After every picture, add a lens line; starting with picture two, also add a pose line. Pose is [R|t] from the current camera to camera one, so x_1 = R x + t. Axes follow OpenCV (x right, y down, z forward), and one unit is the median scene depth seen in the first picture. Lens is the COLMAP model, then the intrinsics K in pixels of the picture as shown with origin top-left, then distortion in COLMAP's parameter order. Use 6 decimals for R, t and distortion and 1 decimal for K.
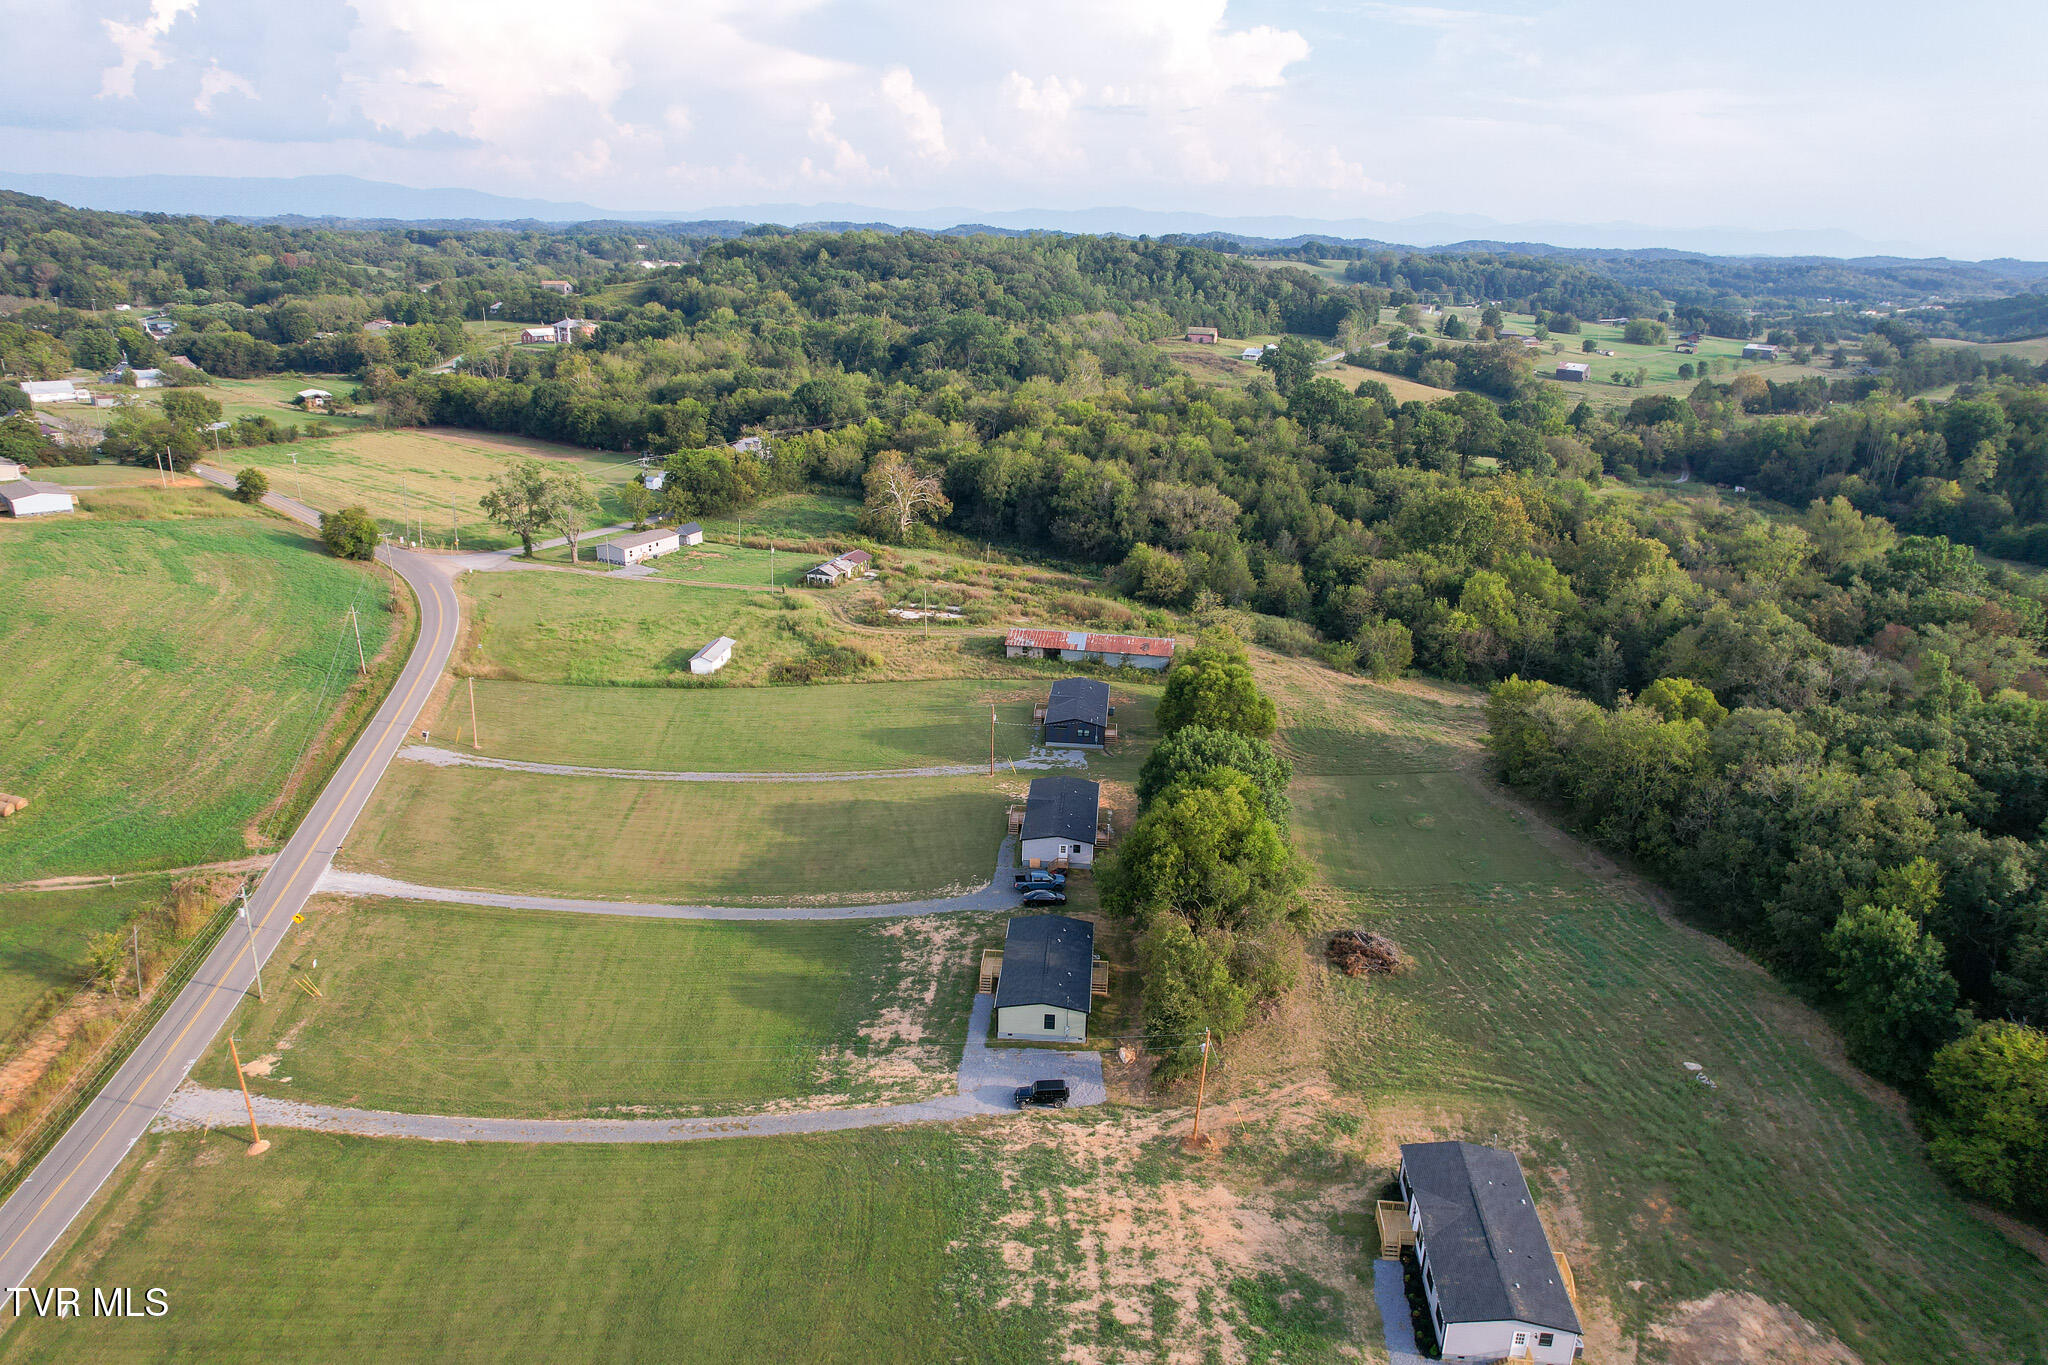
lens RADIAL K [[1306.0, 0, 1025.1], [0, 1306.0, 701.9], [0, 0, 1]] dist [-0.074113, 0.057153]
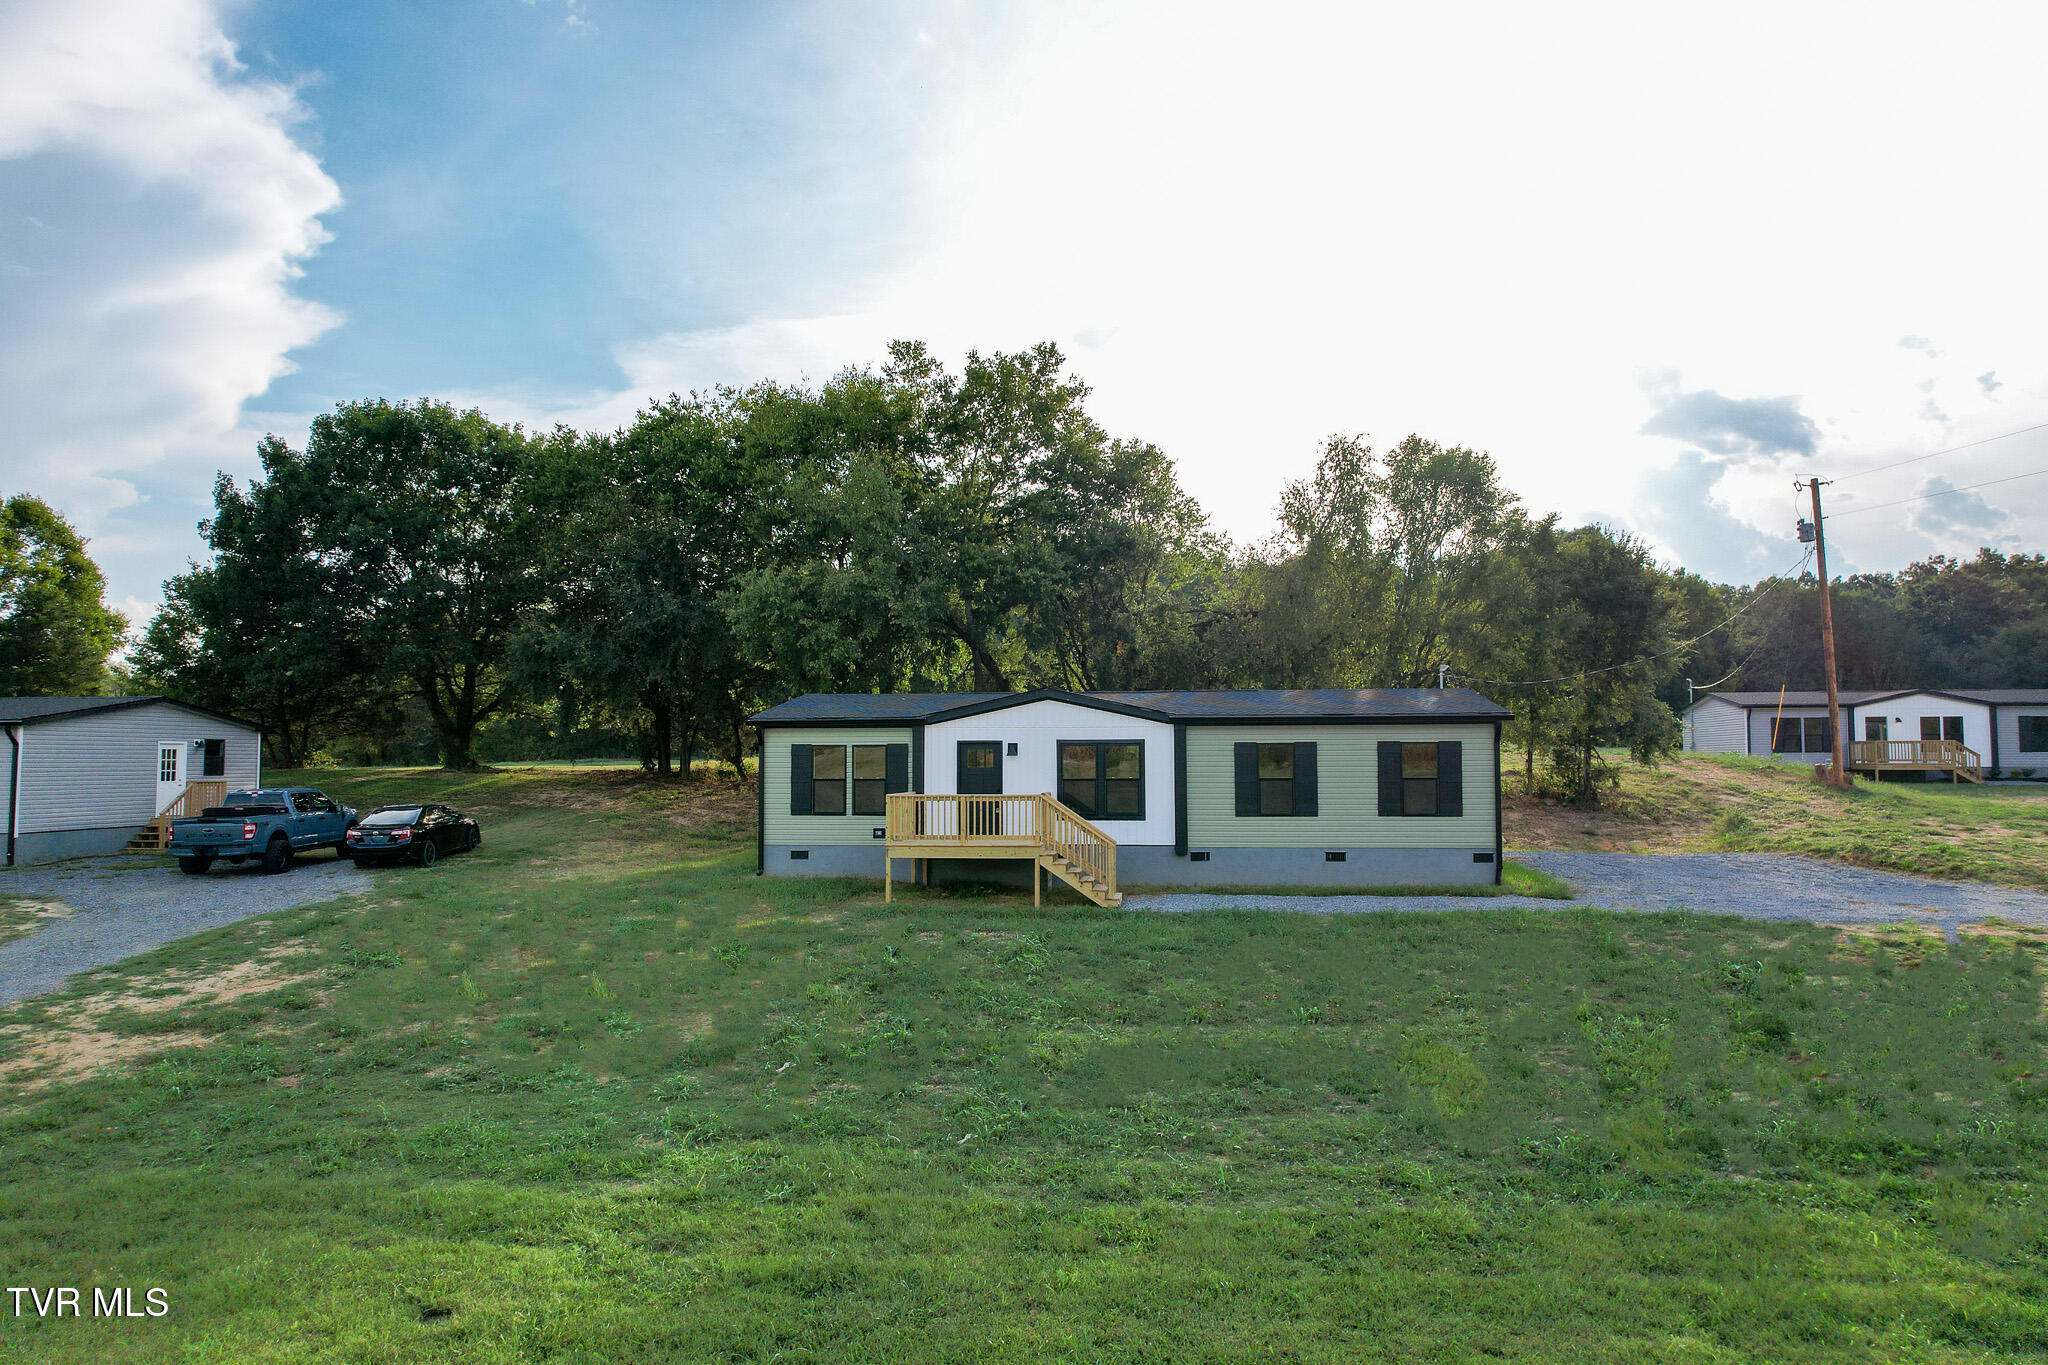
lens RADIAL K [[1306.6, 0, 1030.5], [0, 1306.6, 684.3], [0, 0, 1]] dist [-0.059739, 0.042676]
pose [[0.051750, 0.034614, 0.998060, -0.289294], [0.344981, 0.937256, -0.050393, 0.240856], [-0.937182, 0.346919, 0.036562, 1.213007]]
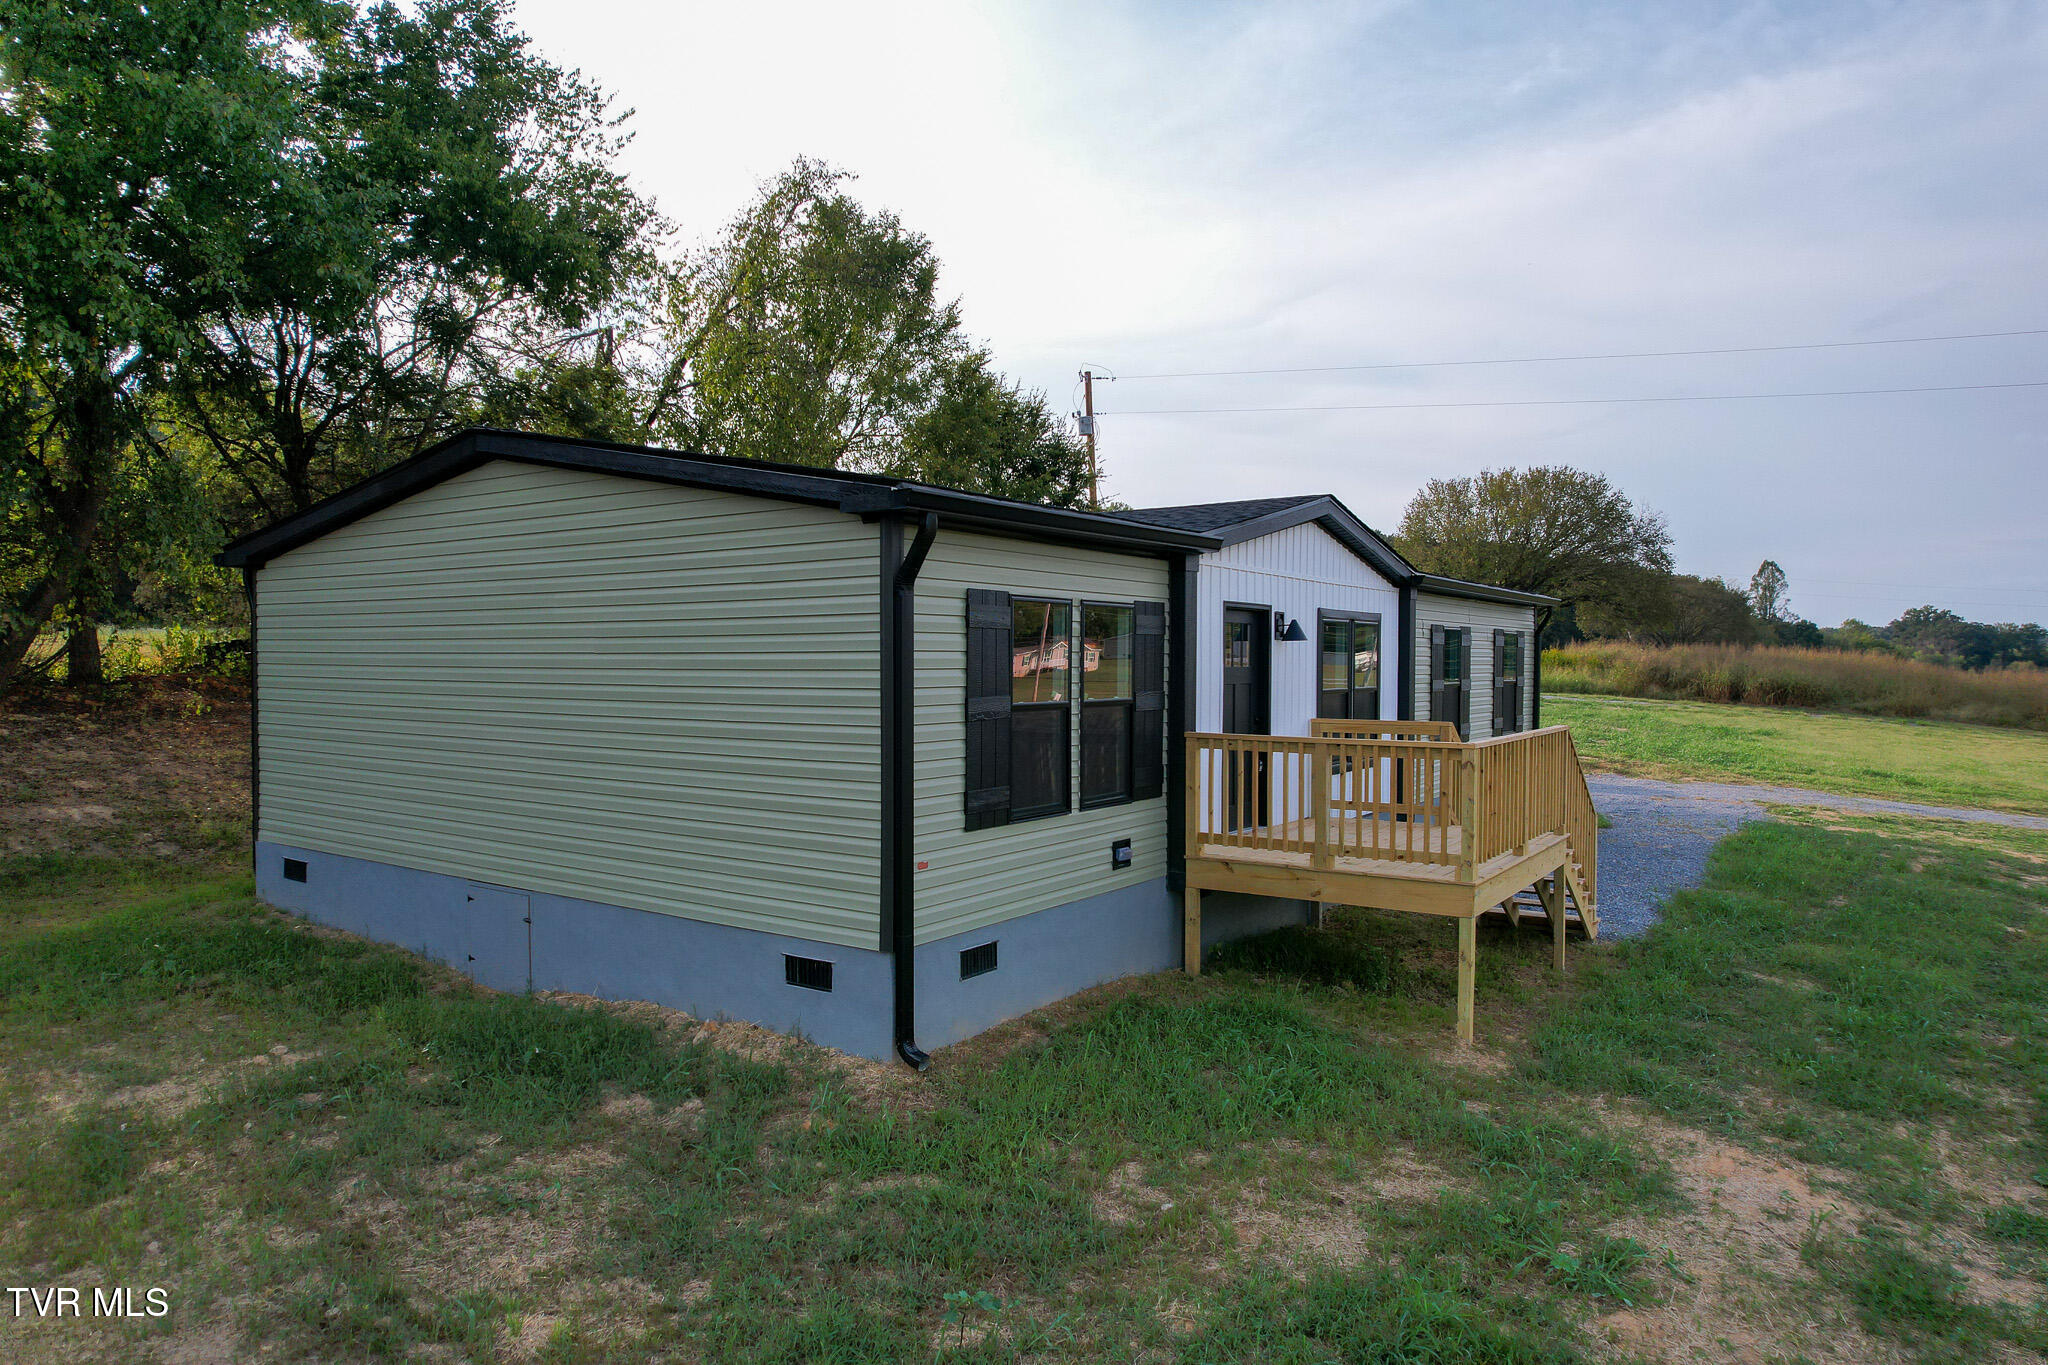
lens RADIAL K [[1306.6, 0, 1030.5], [0, 1306.6, 684.3], [0, 0, 1]] dist [-0.059739, 0.042676]
pose [[-0.862010, -0.036912, 0.505546, -0.058836], [0.149990, 0.934108, 0.323951, 0.201208], [-0.484192, 0.355076, -0.799674, 1.340122]]
